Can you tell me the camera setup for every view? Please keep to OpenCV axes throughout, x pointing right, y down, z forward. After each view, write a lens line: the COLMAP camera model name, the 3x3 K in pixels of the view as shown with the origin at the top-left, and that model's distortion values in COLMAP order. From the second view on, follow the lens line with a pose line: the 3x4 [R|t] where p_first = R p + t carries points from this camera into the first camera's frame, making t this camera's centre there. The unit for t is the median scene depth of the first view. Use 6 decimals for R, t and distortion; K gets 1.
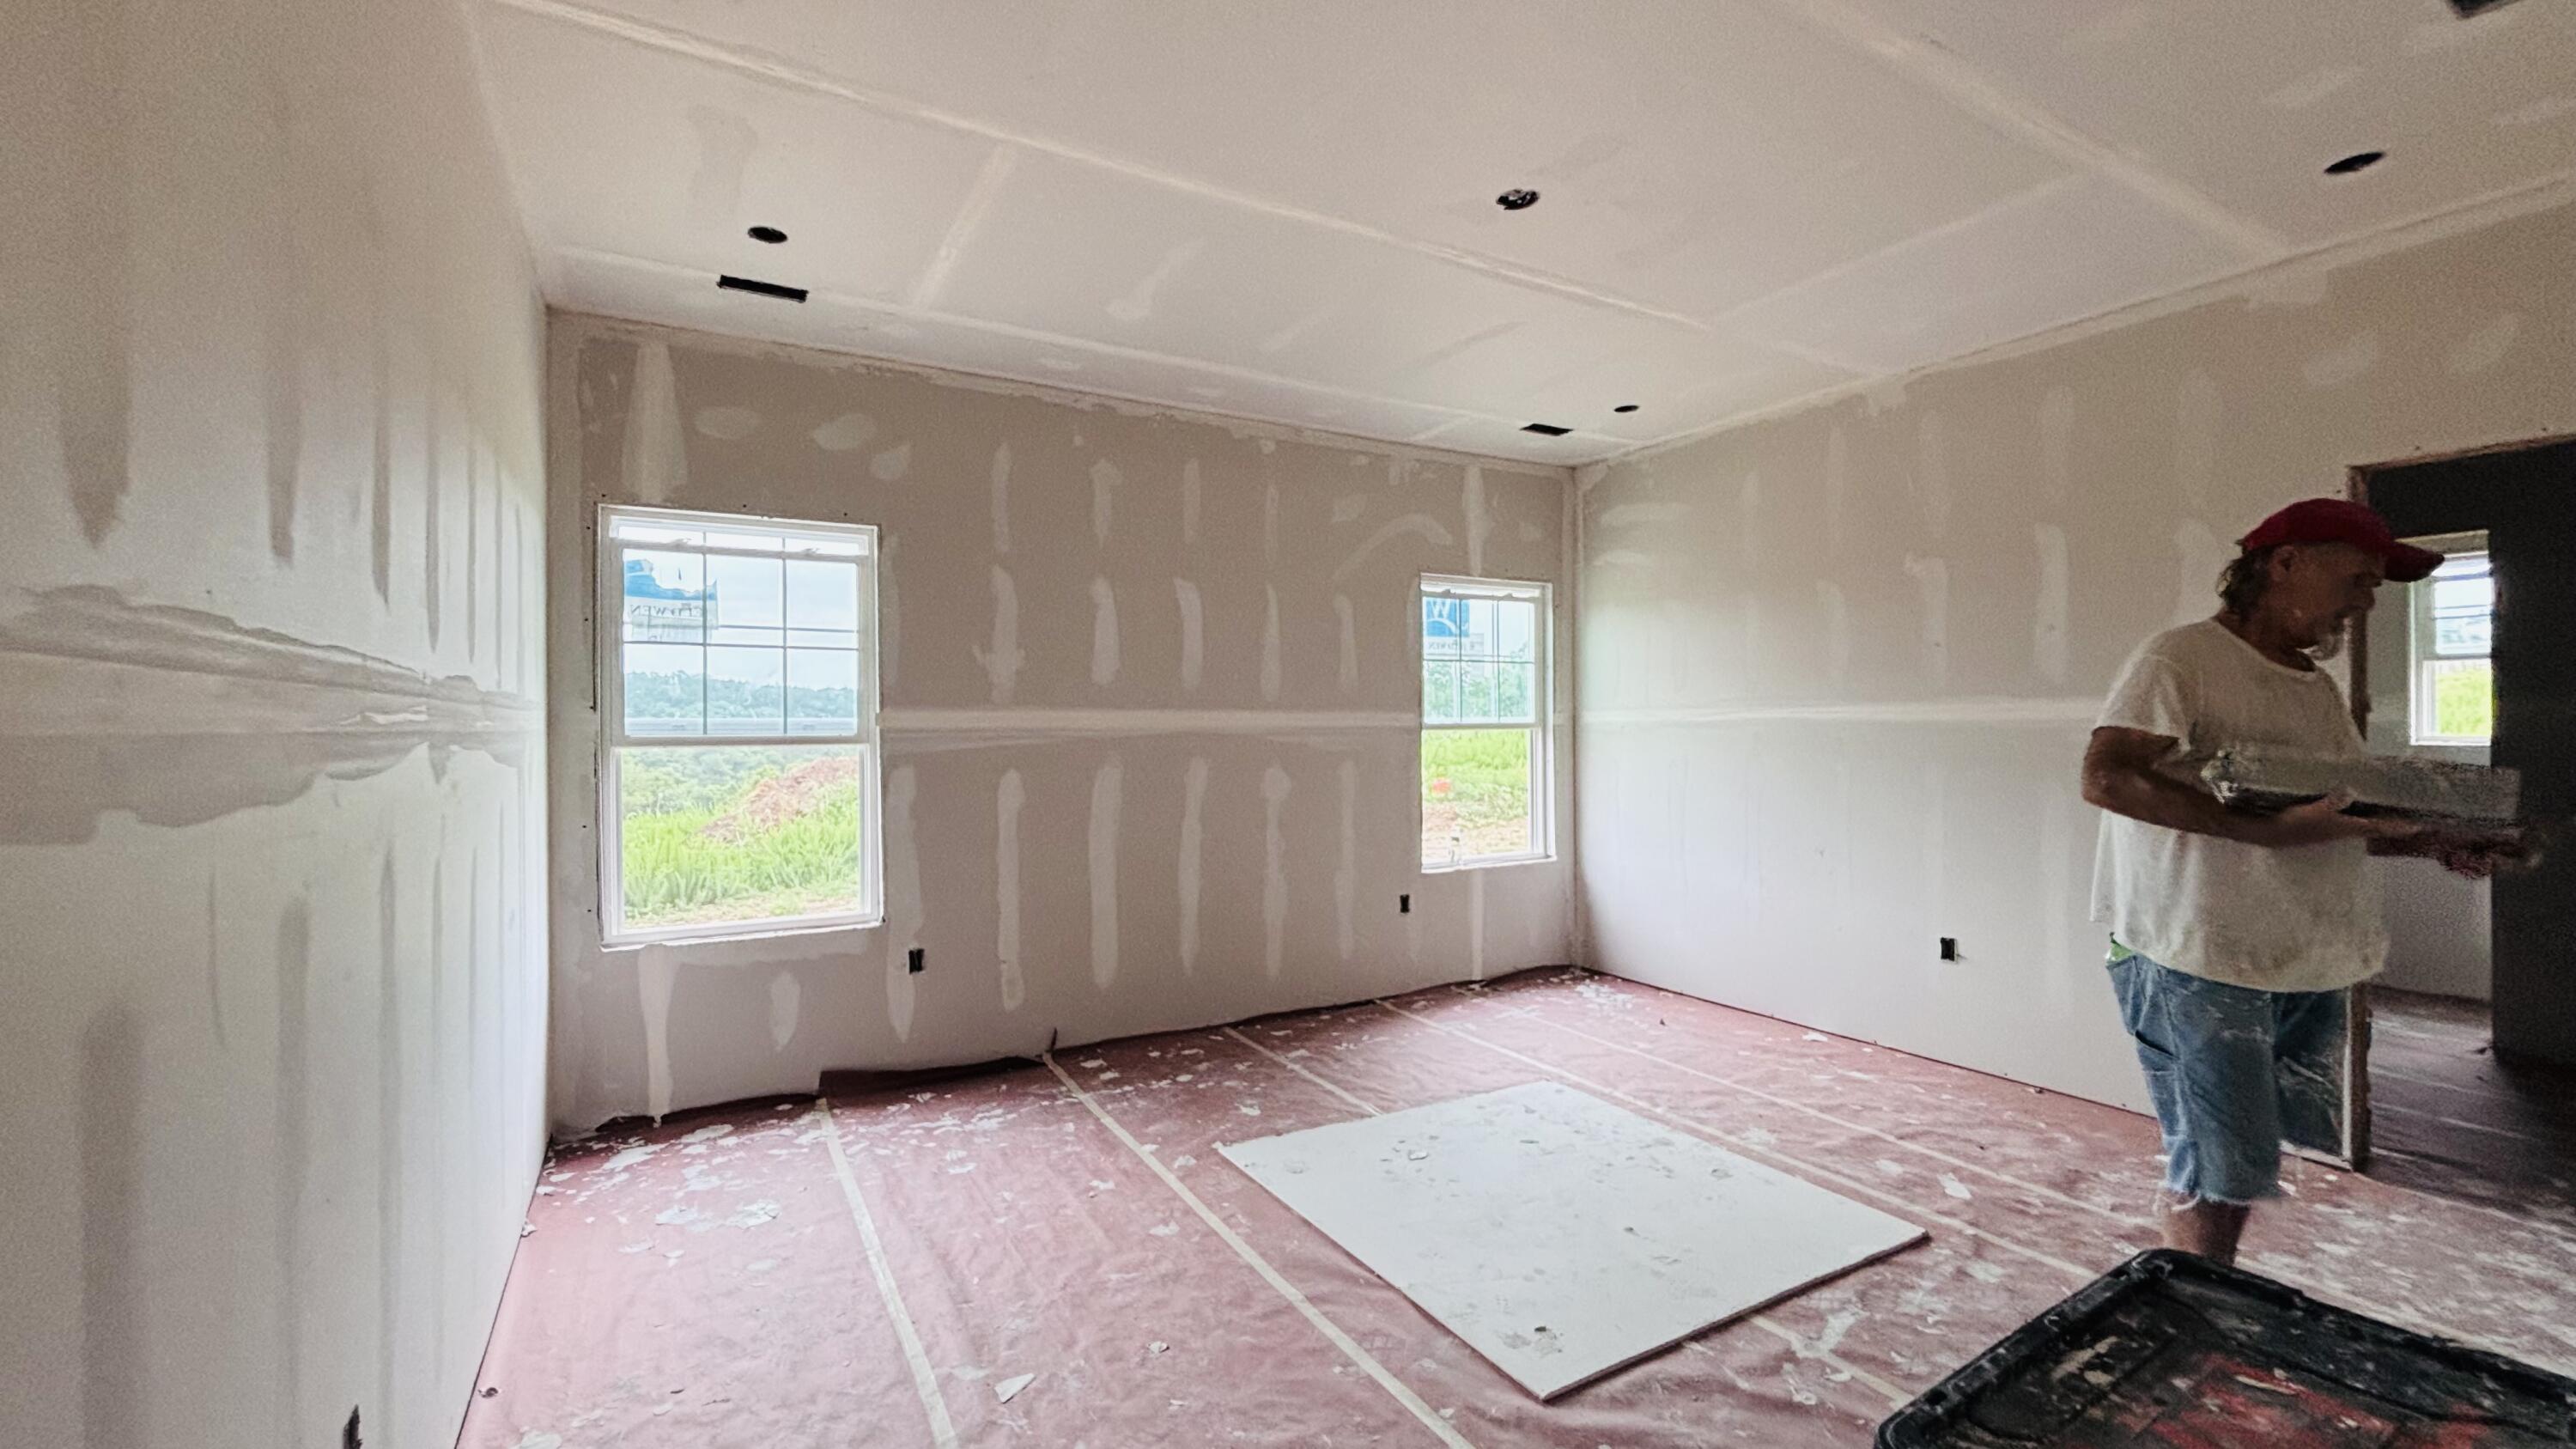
lens RADIAL K [[1065.1, 0, 1285.3], [0, 1065.1, 727.1], [0, 0, 1]] dist [0.003335, 0.001943]
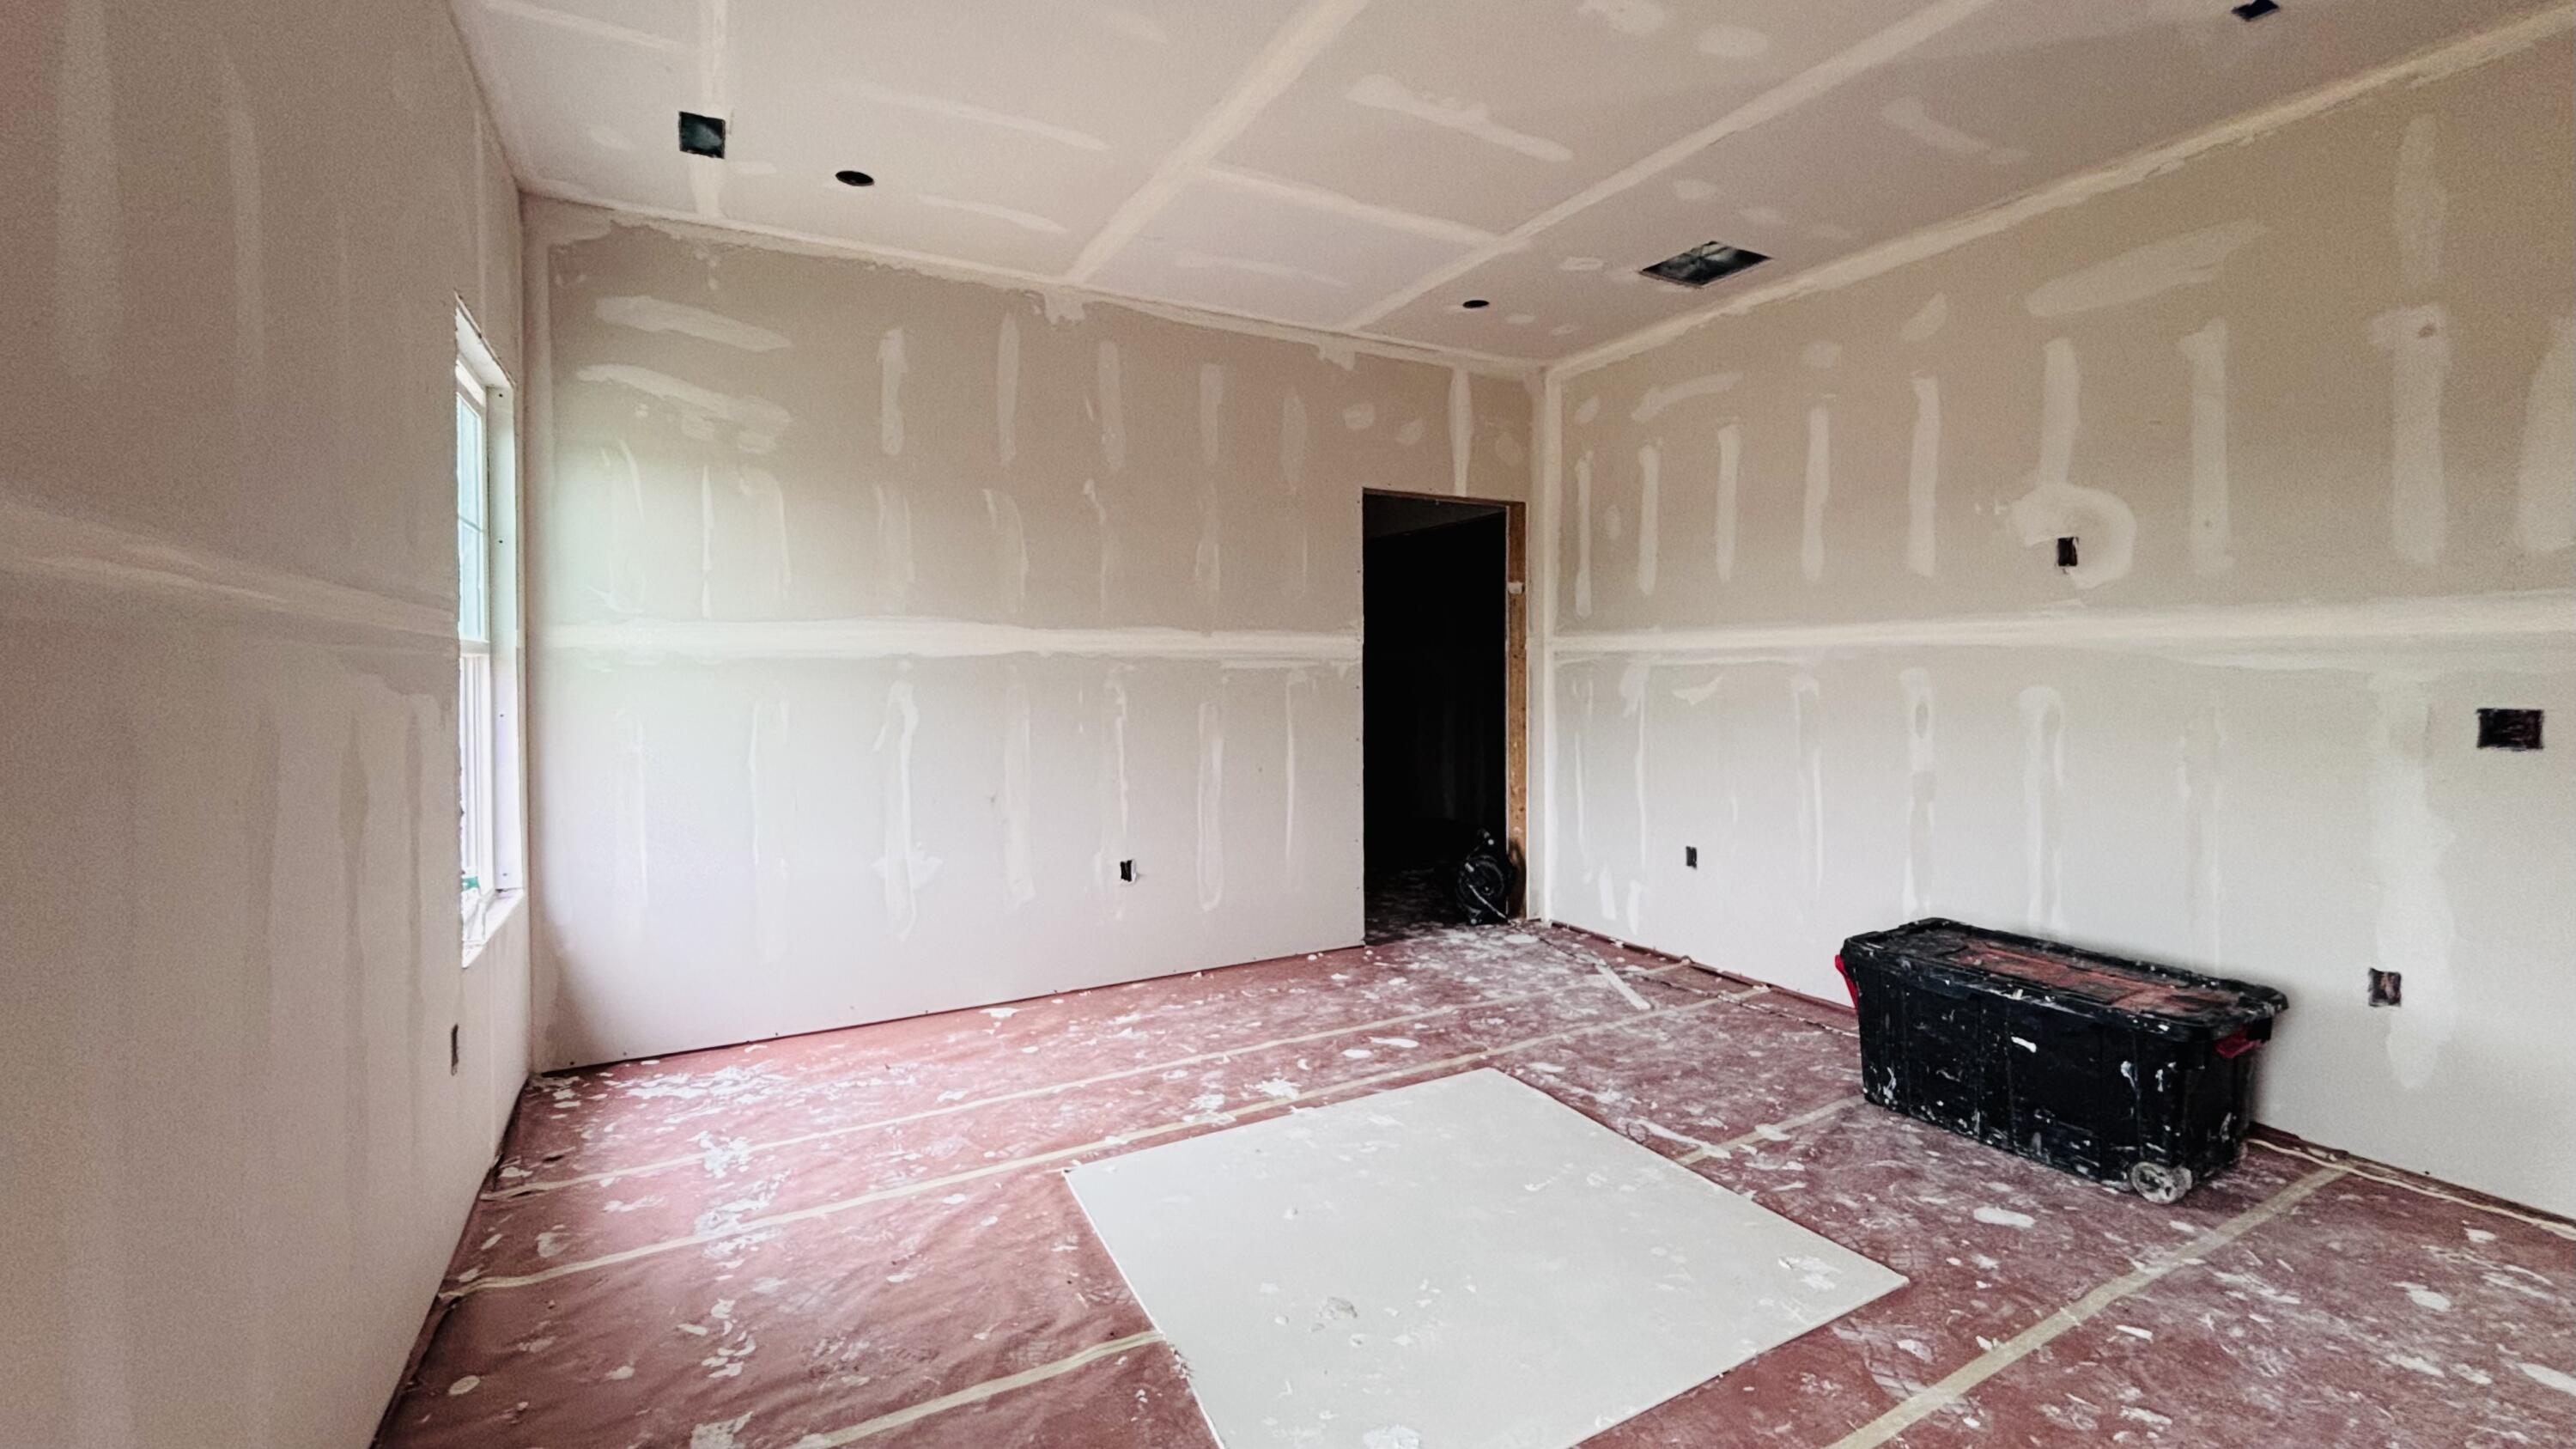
lens RADIAL K [[1065.1, 0, 1333.3], [0, 1065.1, 691.0], [0, 0, 1]] dist [0.003335, 0.001943]
pose [[0.010191, -0.017035, 0.999803, -0.429321], [0.007427, 0.999829, 0.016960, 0.018644], [-0.999920, 0.007252, 0.010315, 0.841231]]
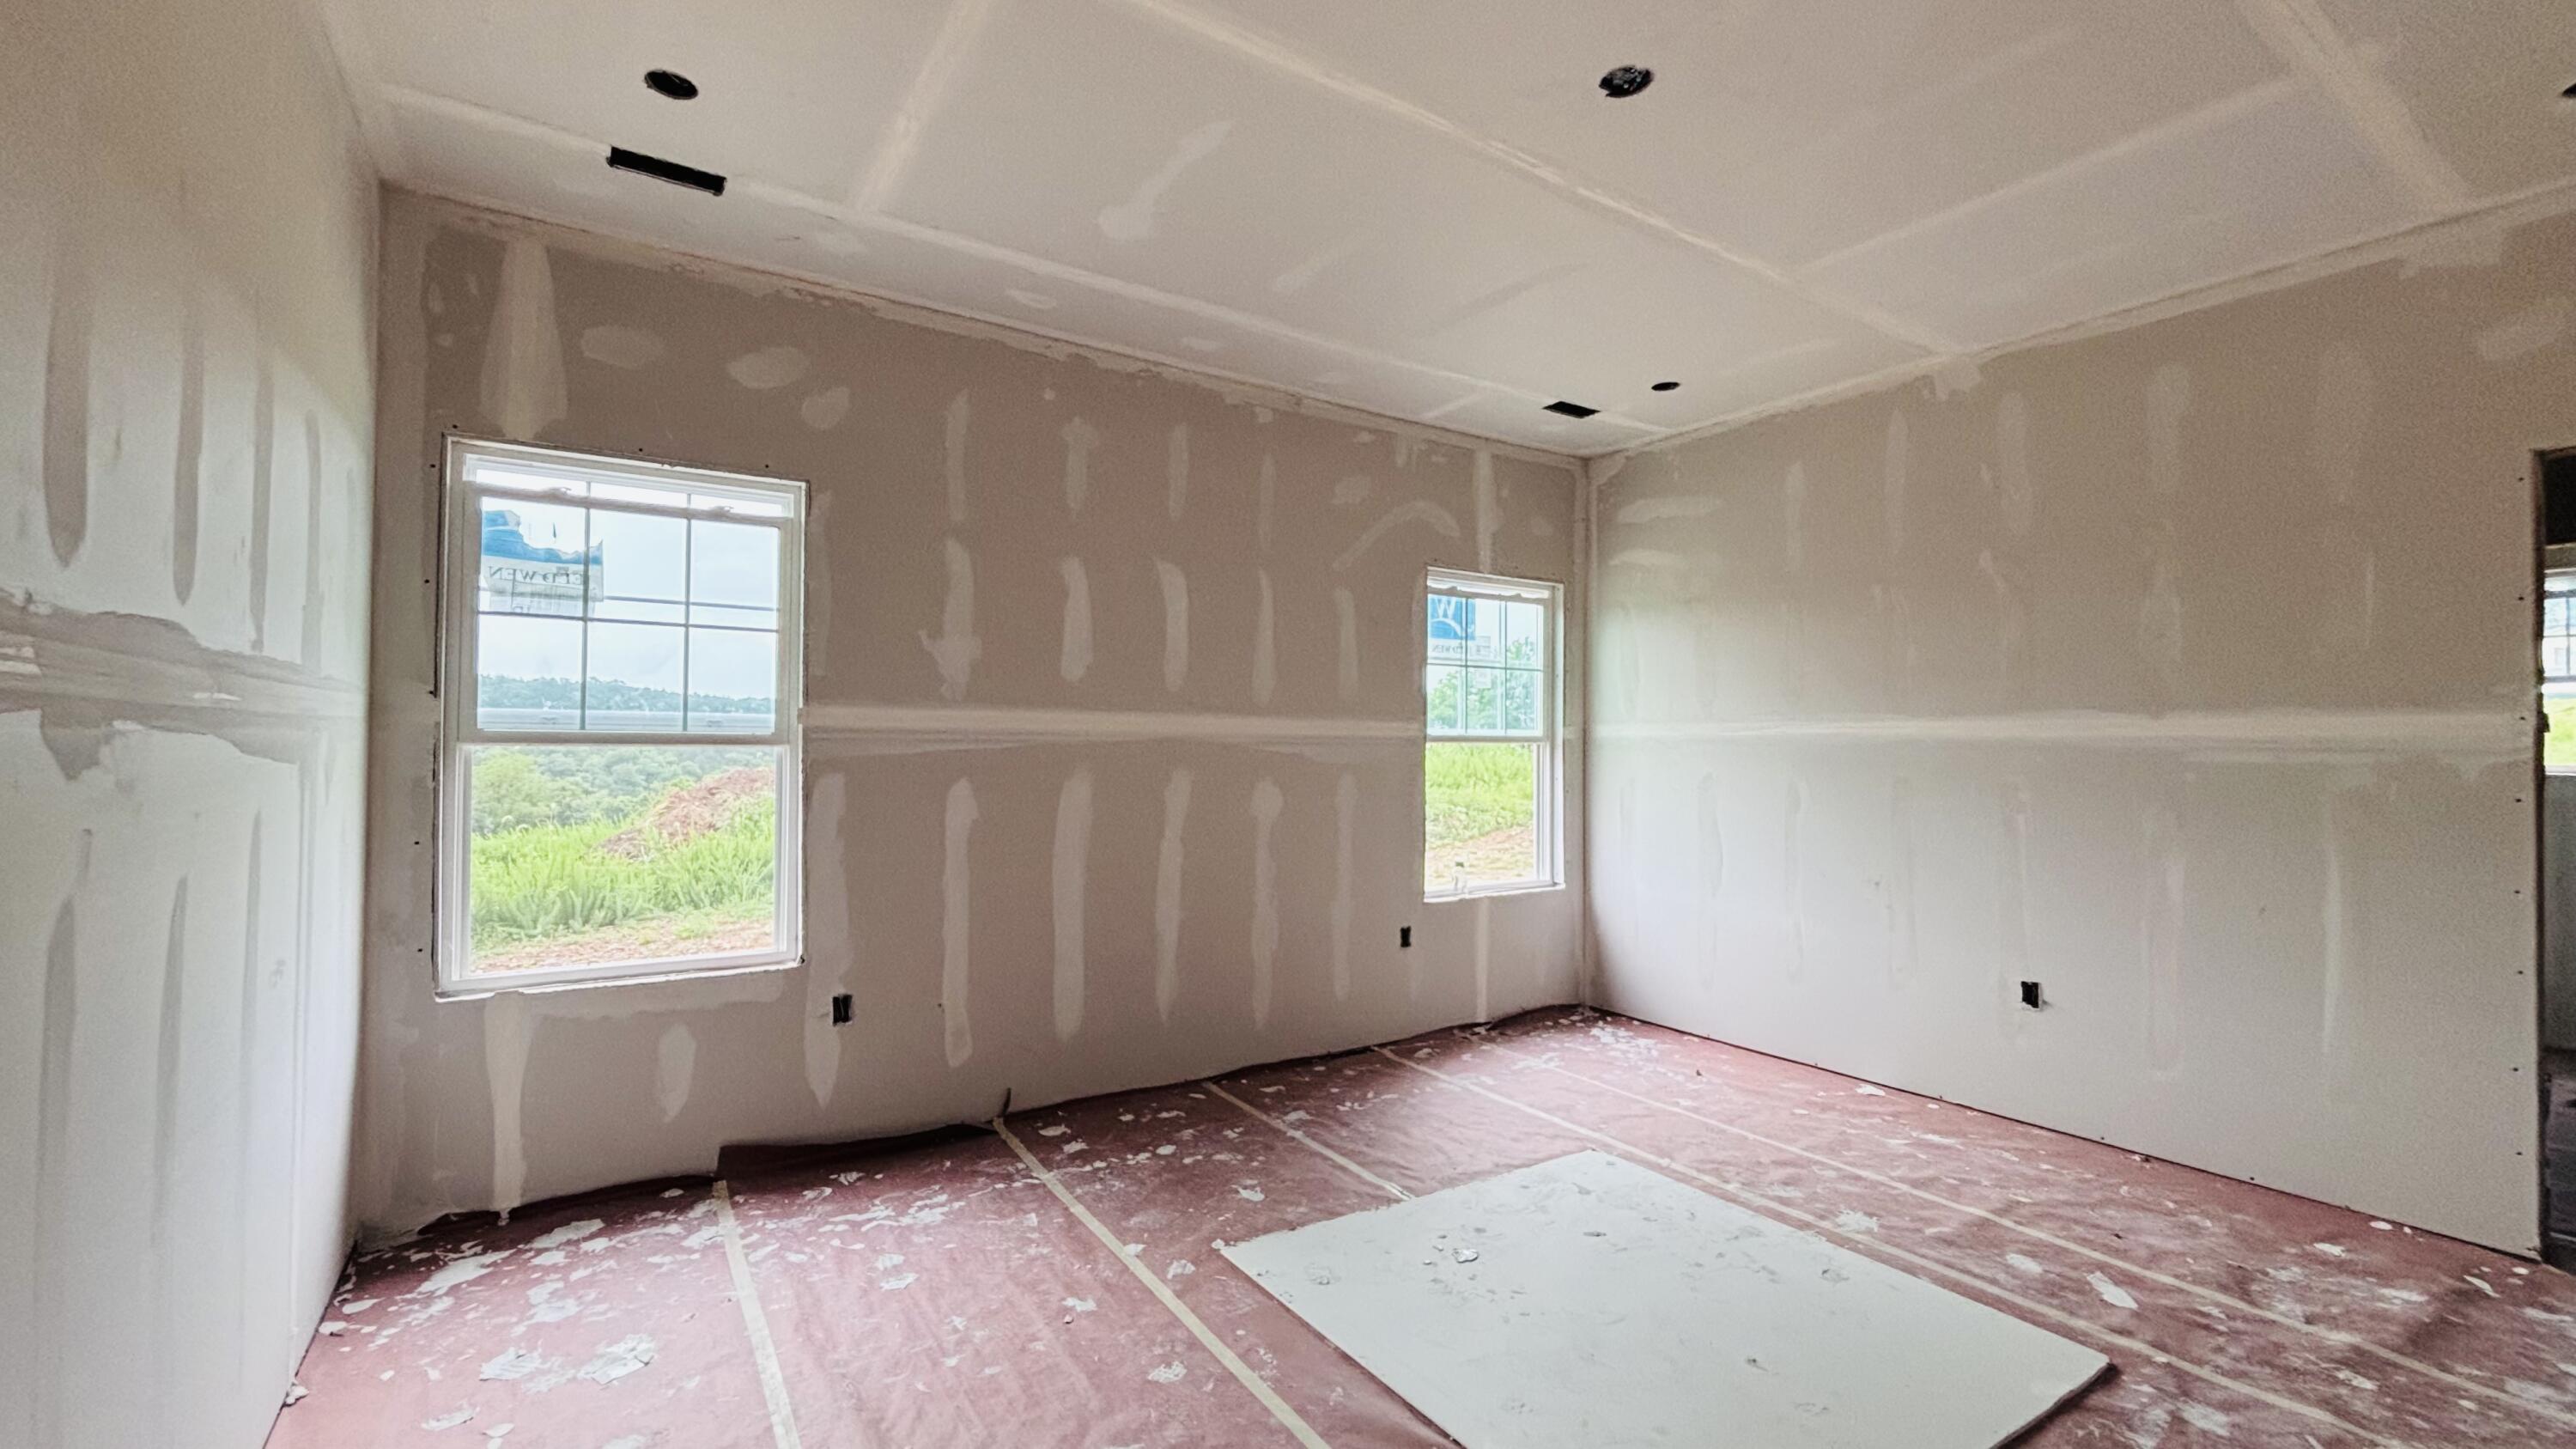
lens RADIAL K [[1065.1, 0, 1285.2], [0, 1065.1, 725.4], [0, 0, 1]] dist [0.003335, 0.001943]
pose [[0.997973, 0.015910, 0.061622, -0.060996], [-0.014749, 0.999706, -0.019249, 0.010769], [-0.061910, 0.018301, 0.997914, 0.156876]]
